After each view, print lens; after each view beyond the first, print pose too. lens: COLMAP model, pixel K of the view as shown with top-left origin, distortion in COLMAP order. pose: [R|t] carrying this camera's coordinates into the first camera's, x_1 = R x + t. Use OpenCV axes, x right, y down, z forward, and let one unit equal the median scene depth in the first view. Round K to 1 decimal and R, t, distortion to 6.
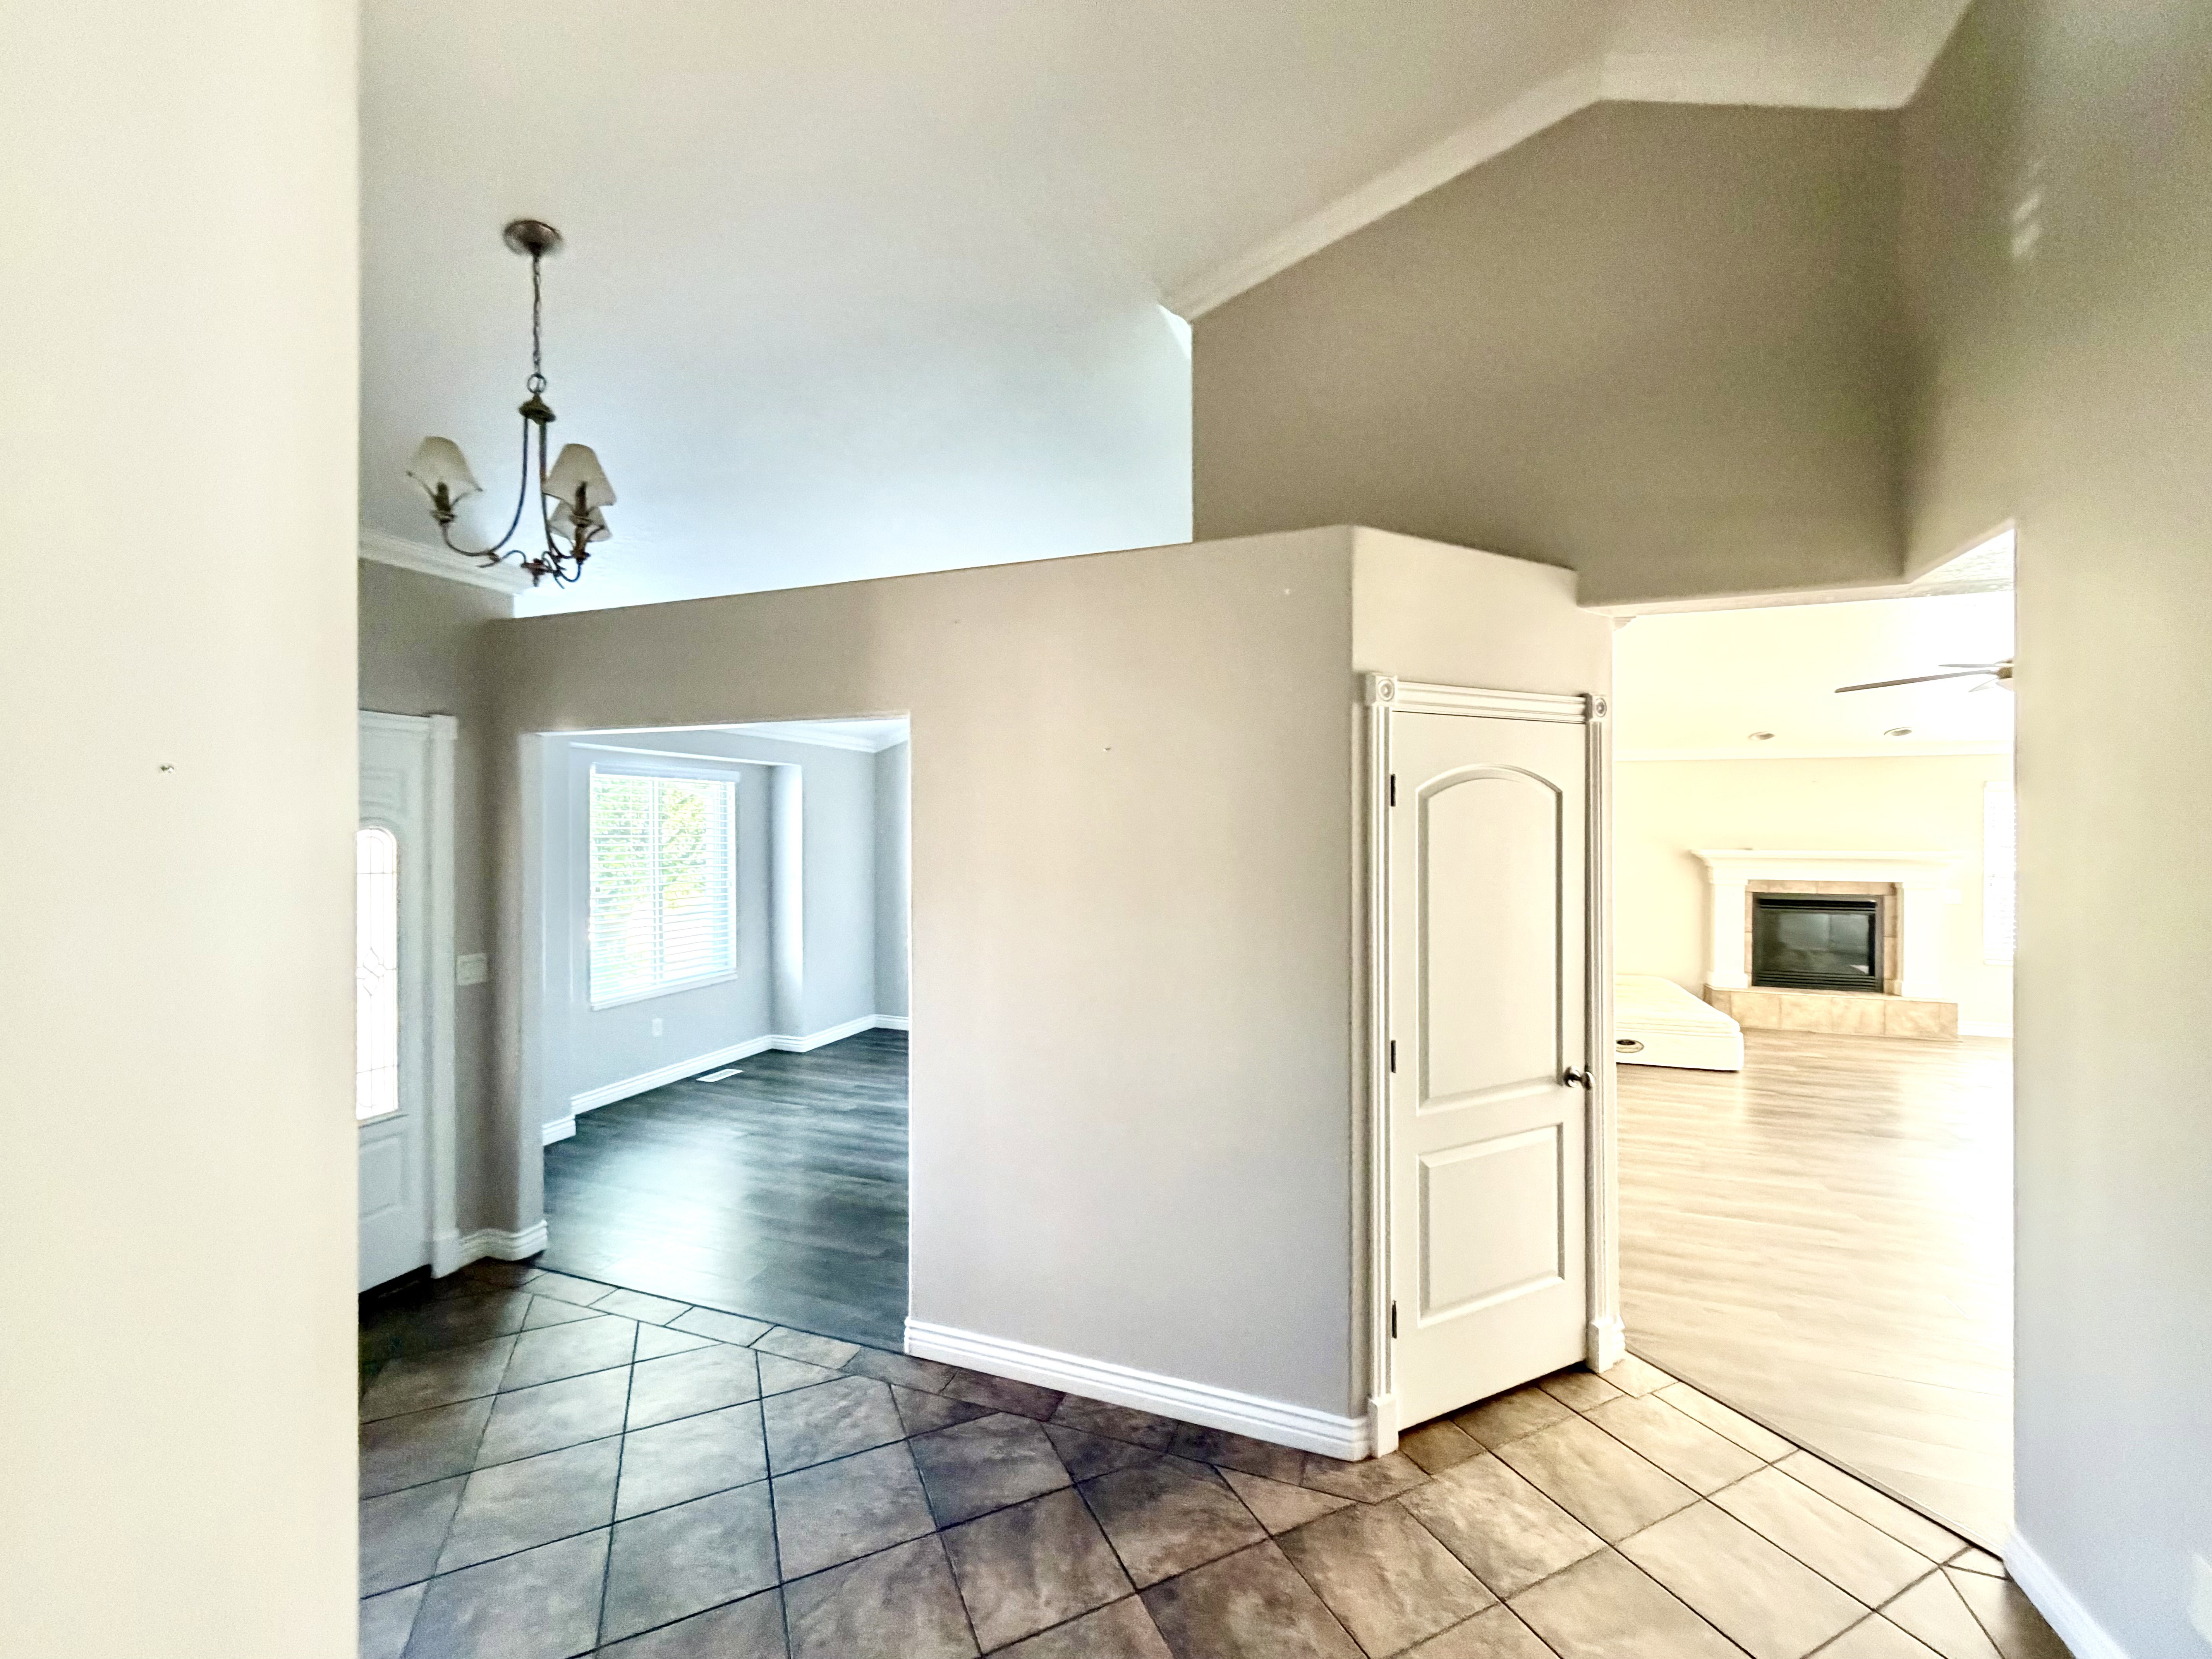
lens RADIAL K [[883.6, 0, 1104.6], [0, 883.6, 829.5], [0, 0, 1]] dist [-0.003424, -0.000176]
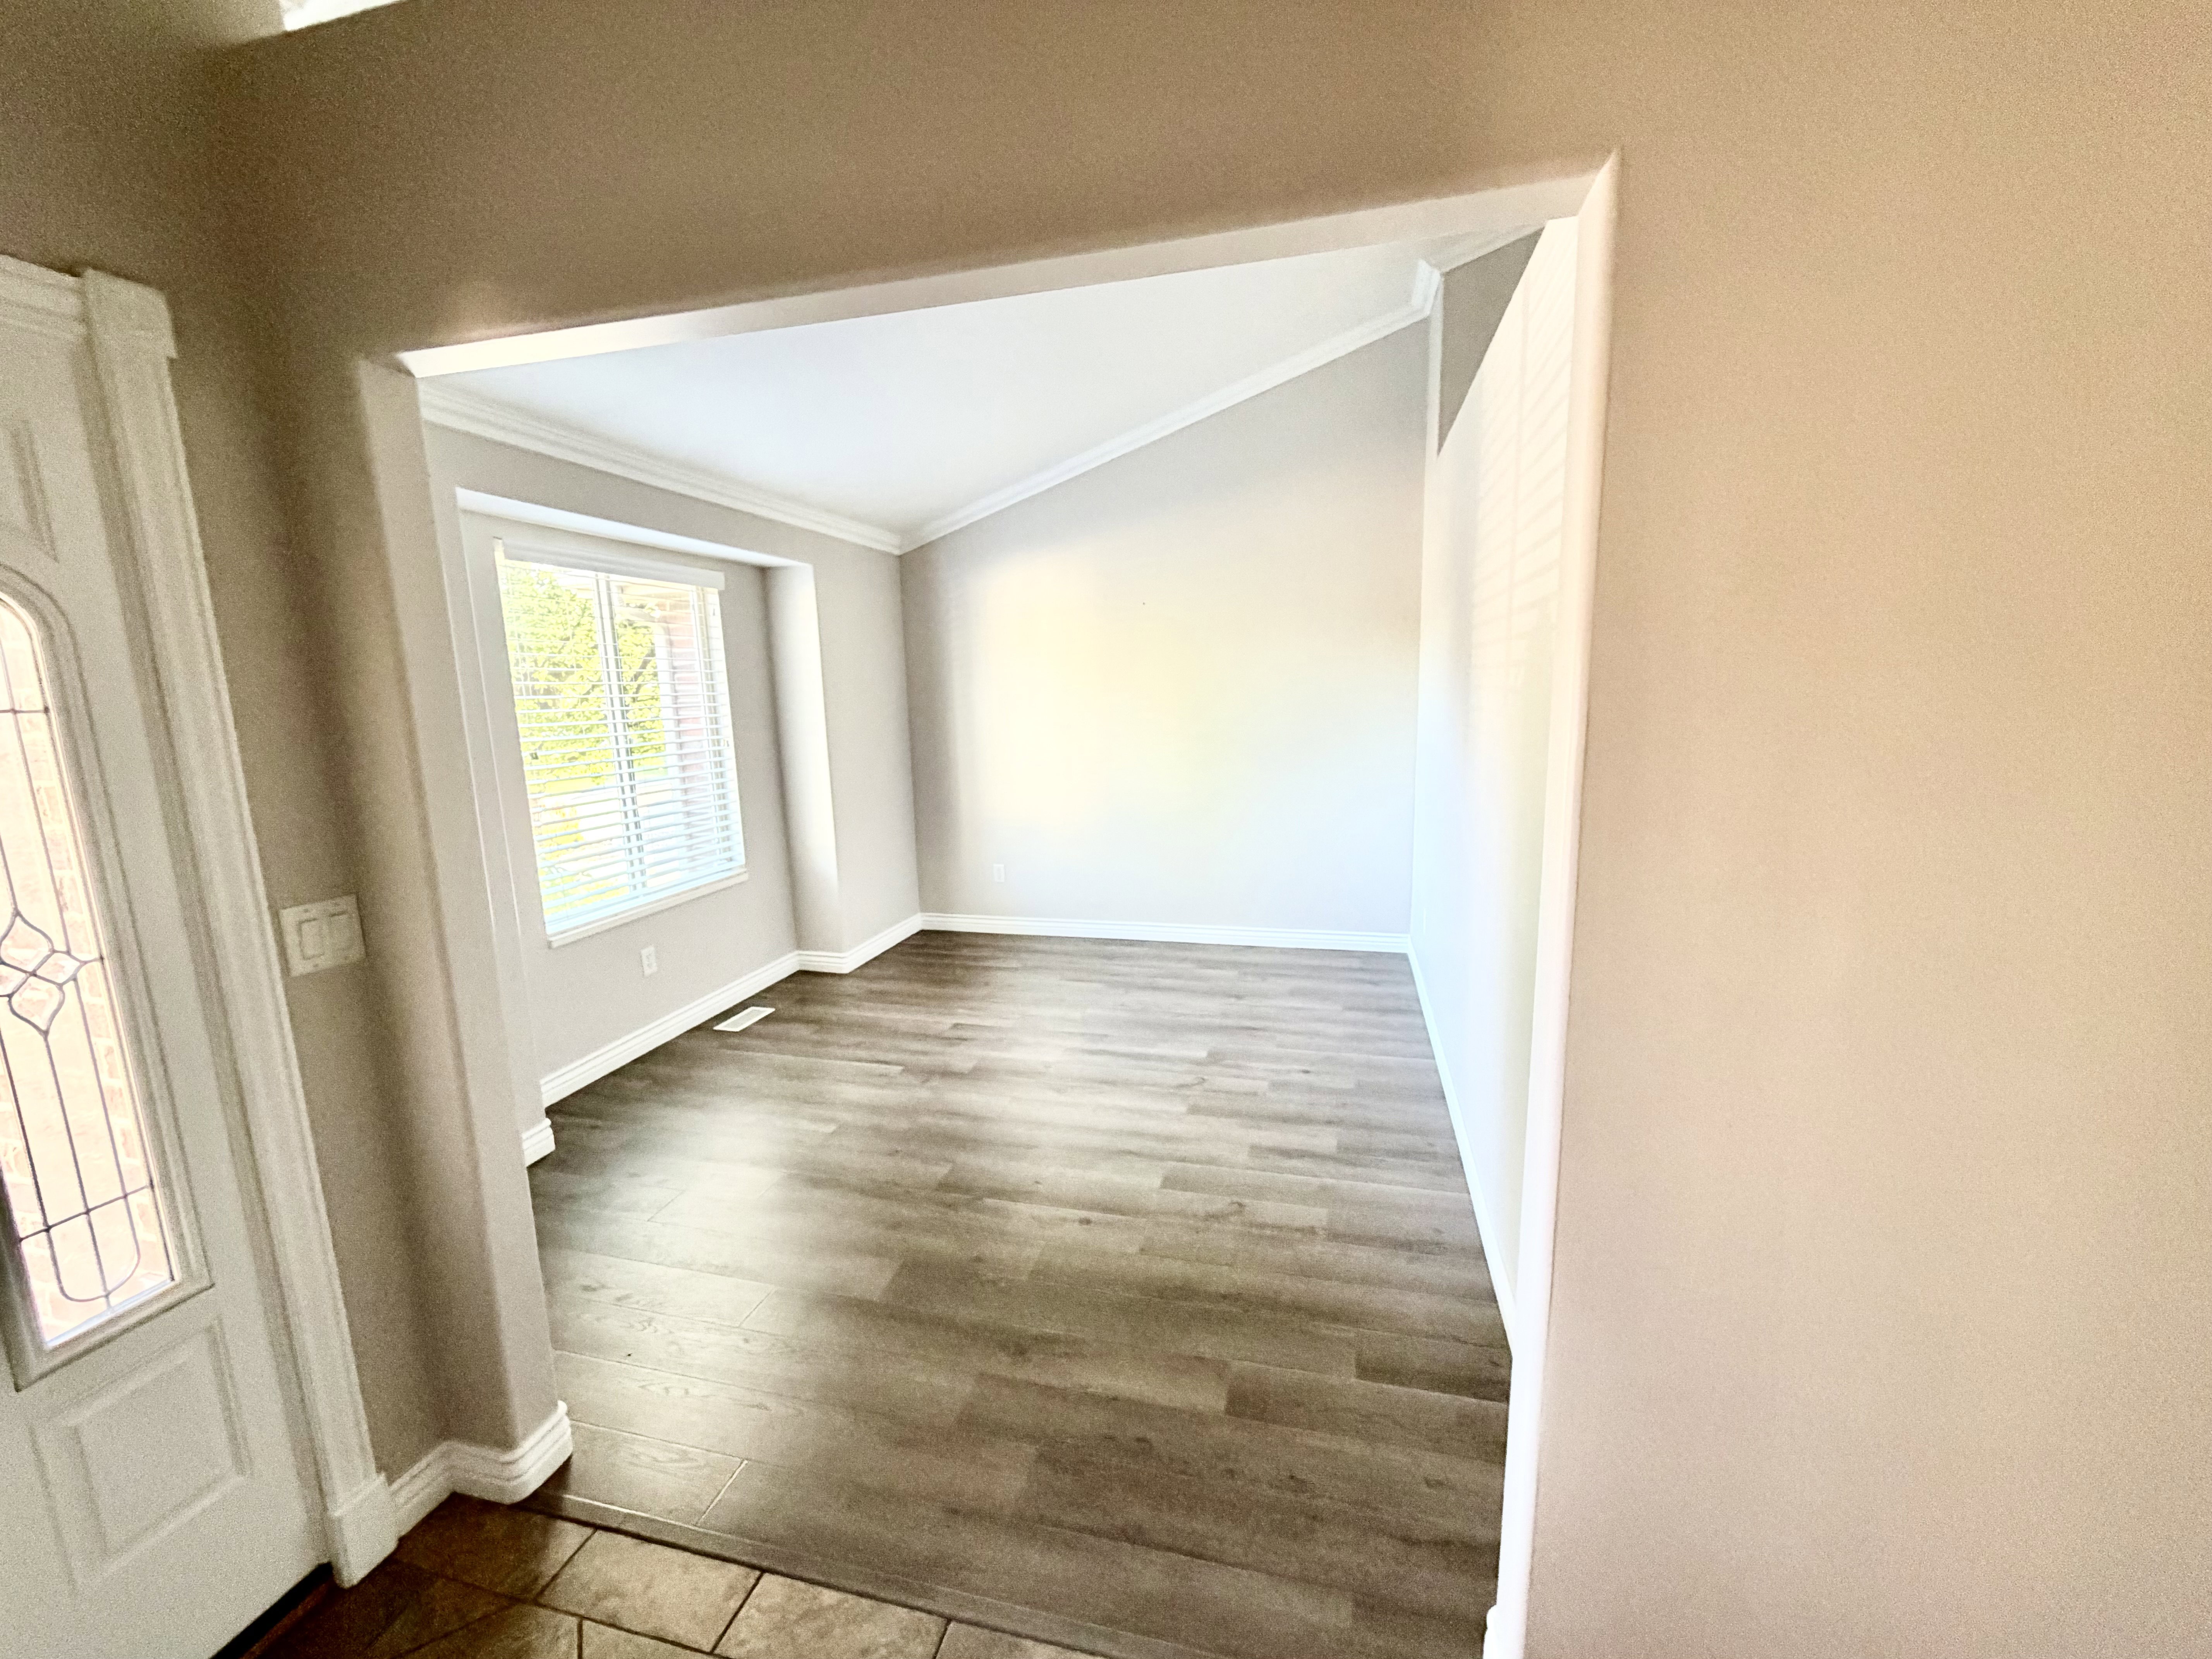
lens RADIAL K [[883.6, 0, 1102.9], [0, 883.6, 831.3], [0, 0, 1]] dist [-0.003424, -0.000176]
pose [[0.994711, -0.041140, 0.094109, -0.242523], [0.025535, 0.986561, 0.161384, 0.030972], [-0.099484, -0.158127, 0.982394, 0.352866]]
